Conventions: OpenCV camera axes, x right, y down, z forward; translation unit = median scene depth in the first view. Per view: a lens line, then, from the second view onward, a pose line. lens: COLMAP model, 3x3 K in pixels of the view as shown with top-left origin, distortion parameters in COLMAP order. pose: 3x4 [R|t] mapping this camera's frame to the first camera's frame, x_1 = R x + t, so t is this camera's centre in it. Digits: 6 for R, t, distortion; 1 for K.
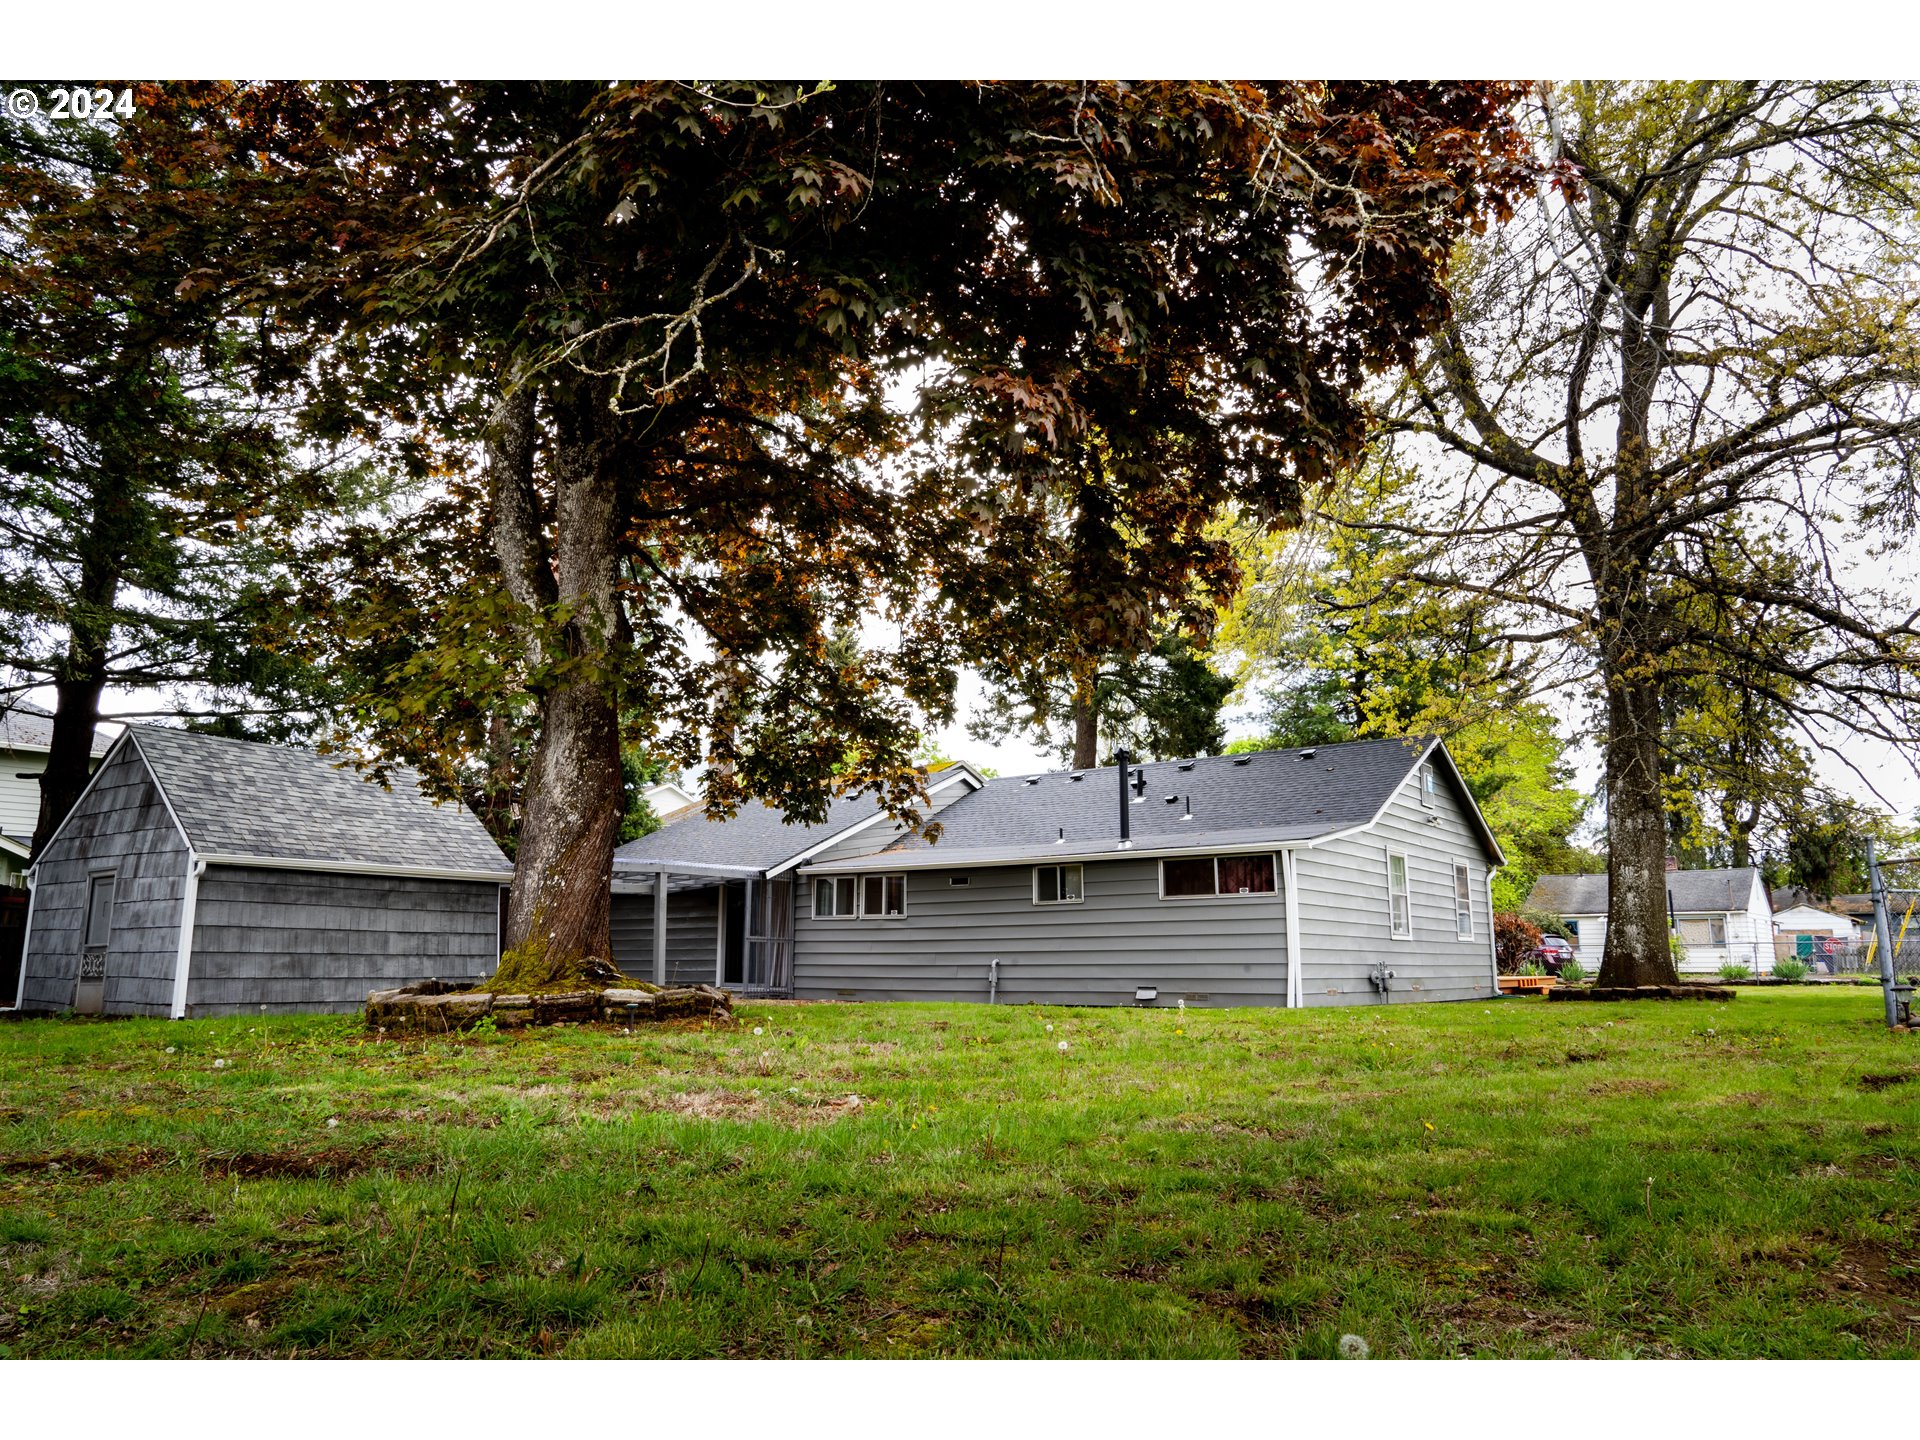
lens RADIAL K [[1300.4, 0, 960.0], [0, 1300.4, 720.0], [0, 0, 1]] dist [-0.005210, -0.001067]
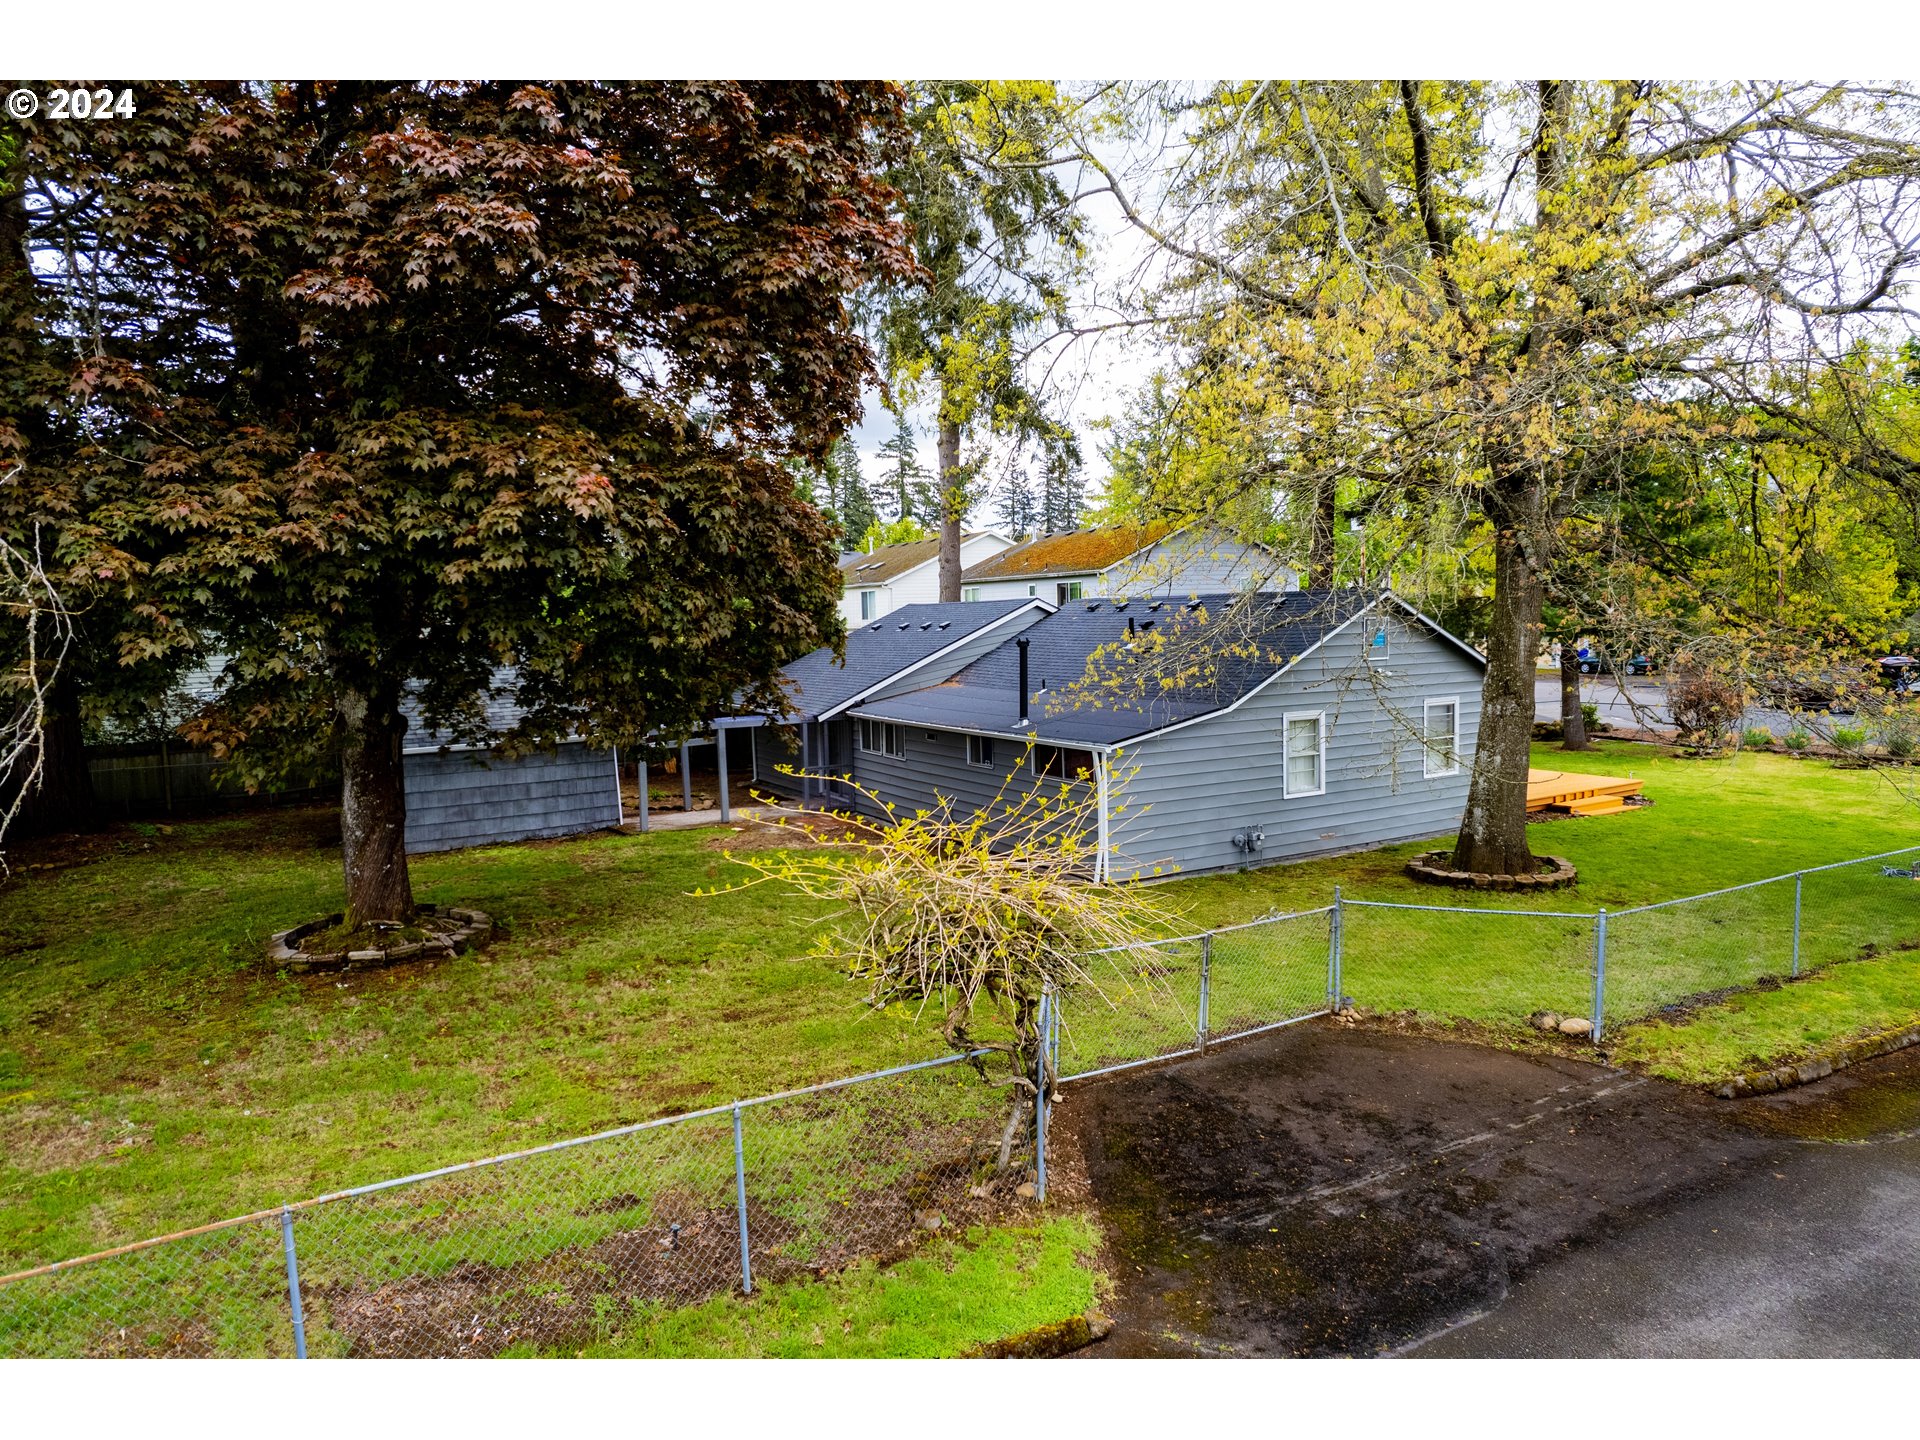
lens RADIAL K [[1300.4, 0, 960.0], [0, 1300.4, 720.0], [0, 0, 1]] dist [-0.005210, -0.001067]
pose [[0.913971, 0.011238, -0.405623, 0.552195], [0.101191, 0.961724, 0.254653, -0.210748], [0.392959, -0.273790, 0.877851, -0.048337]]
